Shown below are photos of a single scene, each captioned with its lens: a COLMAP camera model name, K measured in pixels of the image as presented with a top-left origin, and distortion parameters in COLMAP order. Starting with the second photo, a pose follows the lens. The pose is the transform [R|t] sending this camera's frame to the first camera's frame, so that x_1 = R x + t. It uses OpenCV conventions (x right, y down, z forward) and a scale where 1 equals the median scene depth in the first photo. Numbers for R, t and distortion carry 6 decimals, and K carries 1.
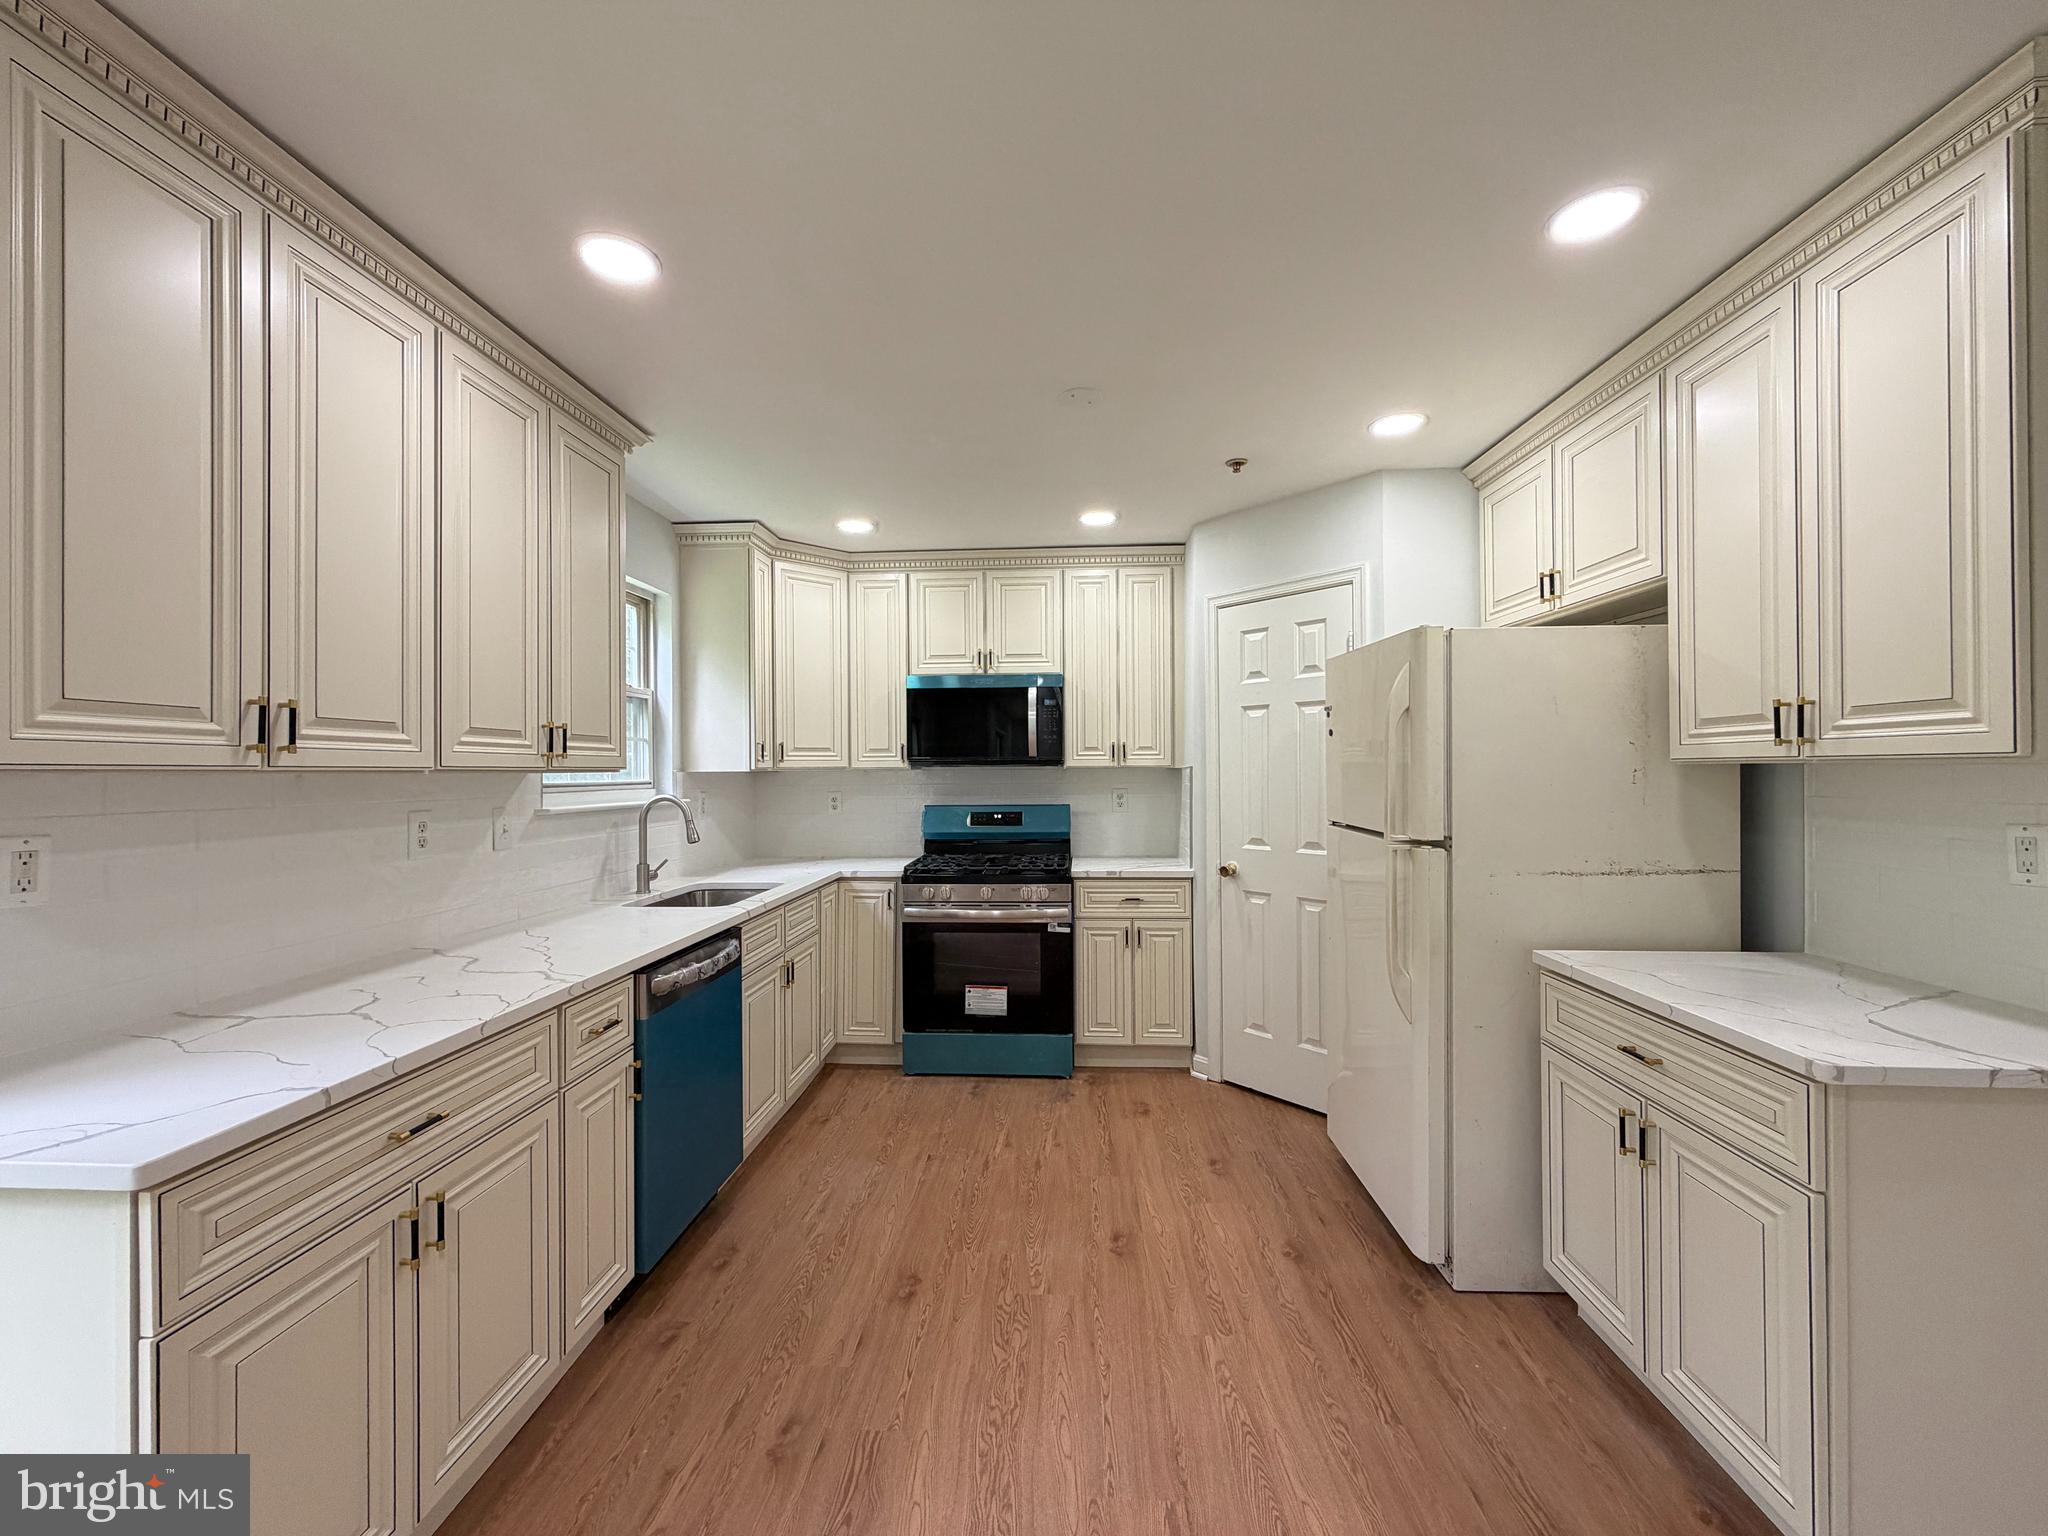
lens RADIAL K [[814.2, 0, 1021.5], [0, 814.2, 765.8], [0, 0, 1]] dist [-0.008021, 0.000211]
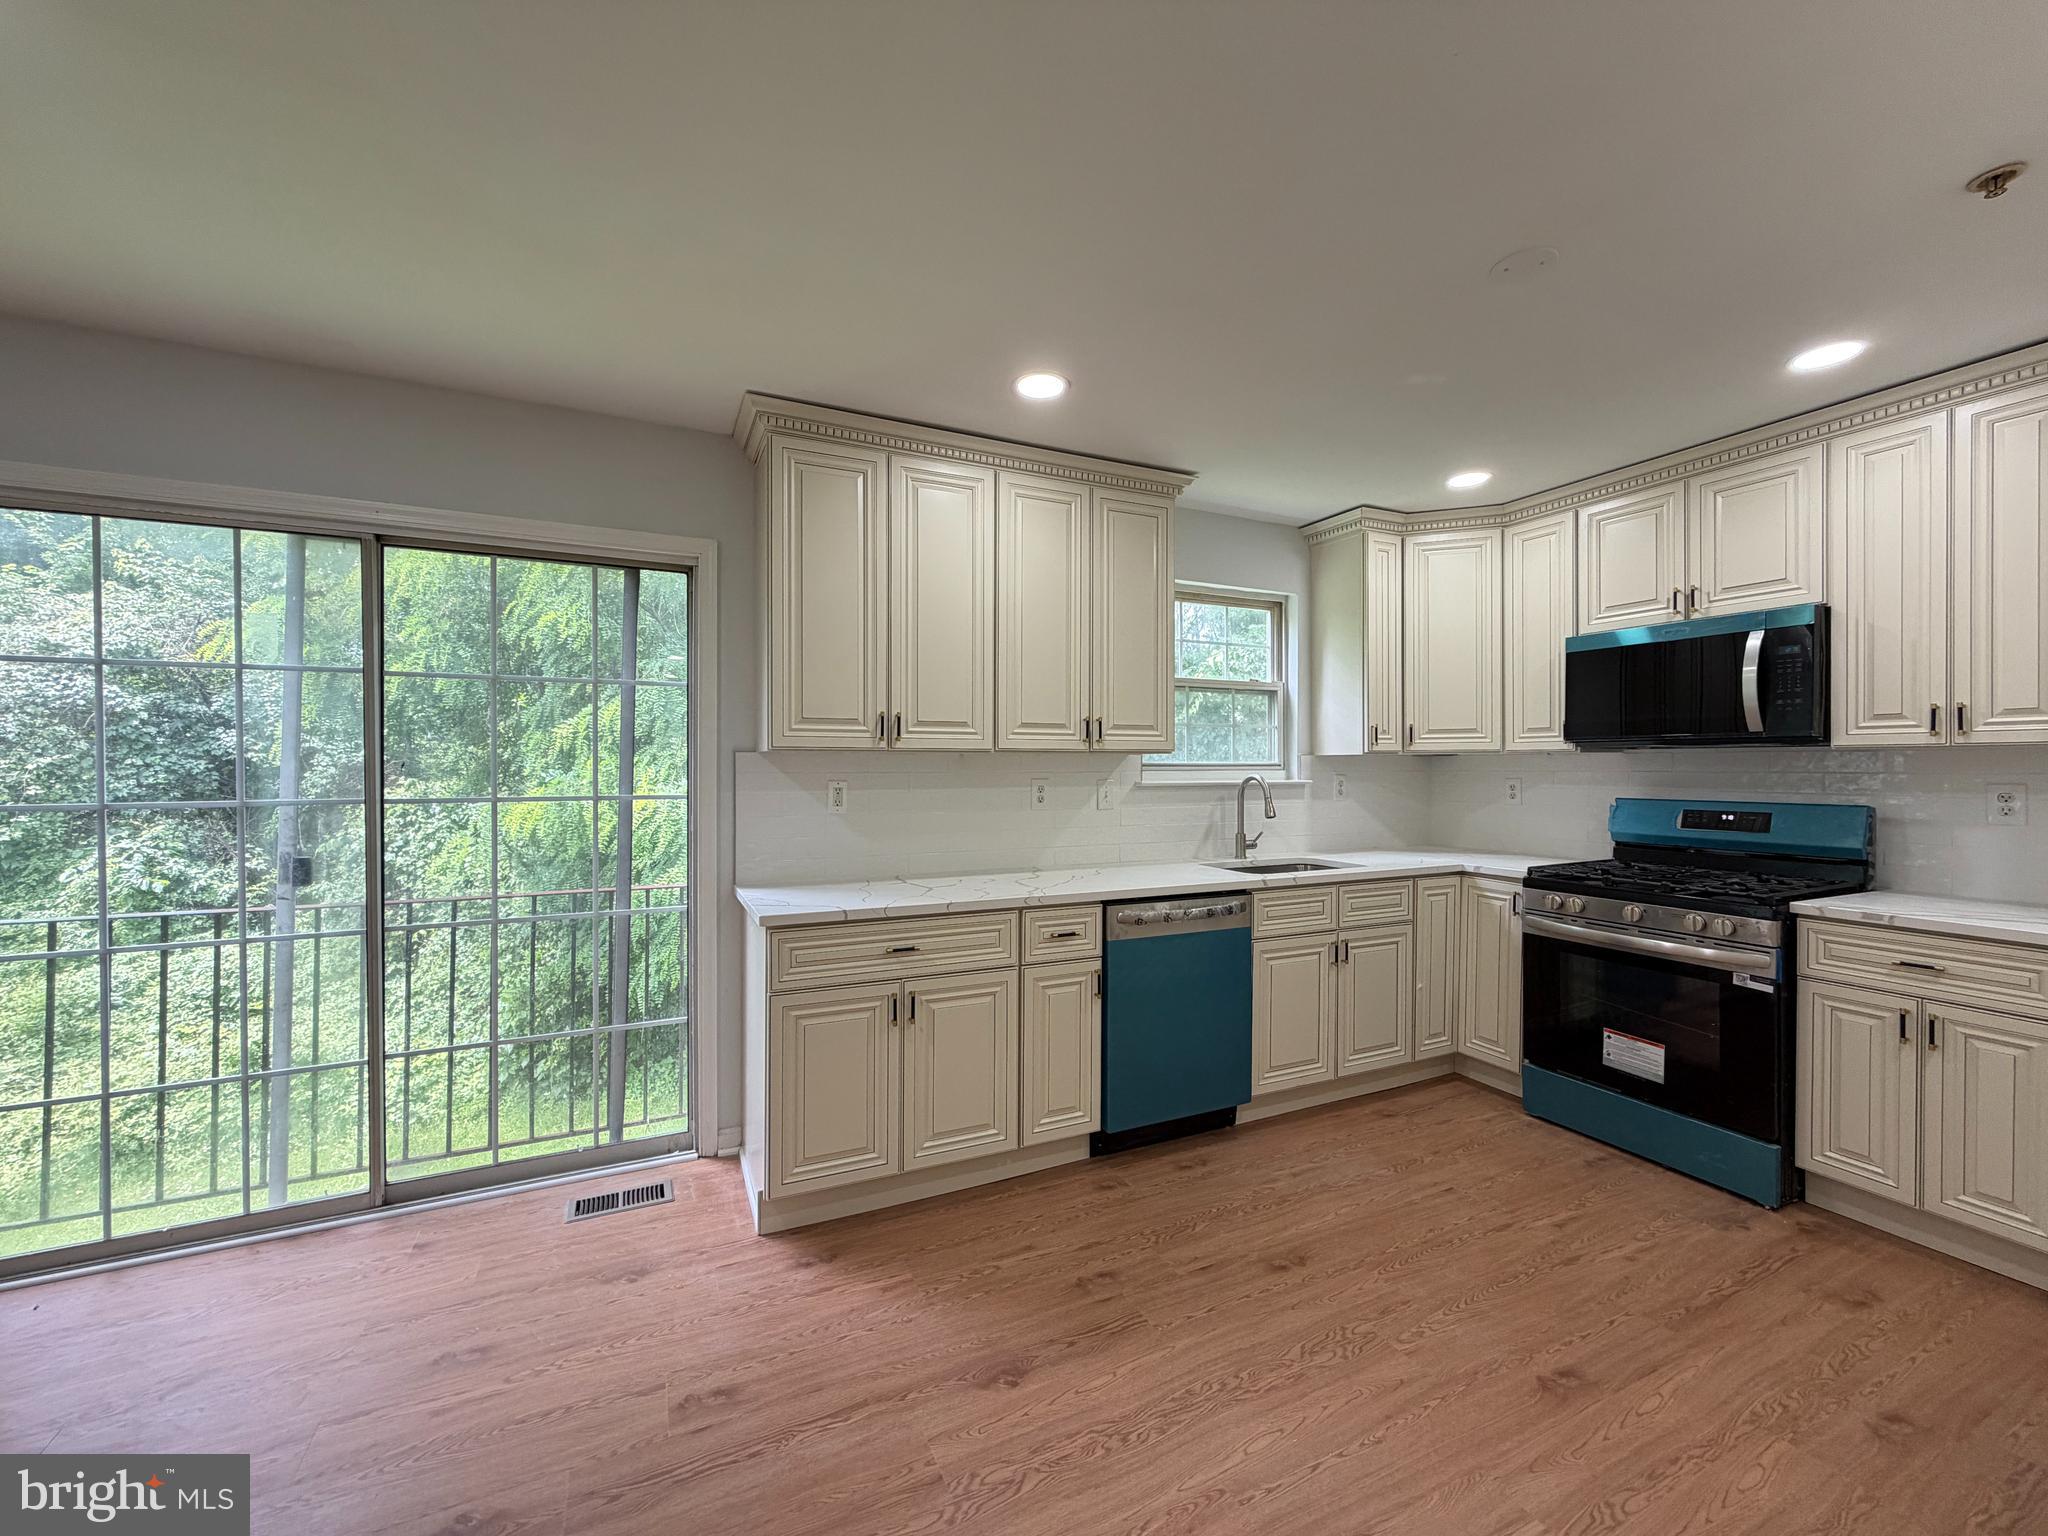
lens RADIAL K [[814.2, 0, 1013.5], [0, 814.2, 767.0], [0, 0, 1]] dist [-0.008021, 0.000211]
pose [[0.473102, 0.008767, -0.880964, 0.345807], [0.003188, 0.999927, 0.011663, 0.008990], [0.881002, -0.008327, 0.473039, 0.136267]]
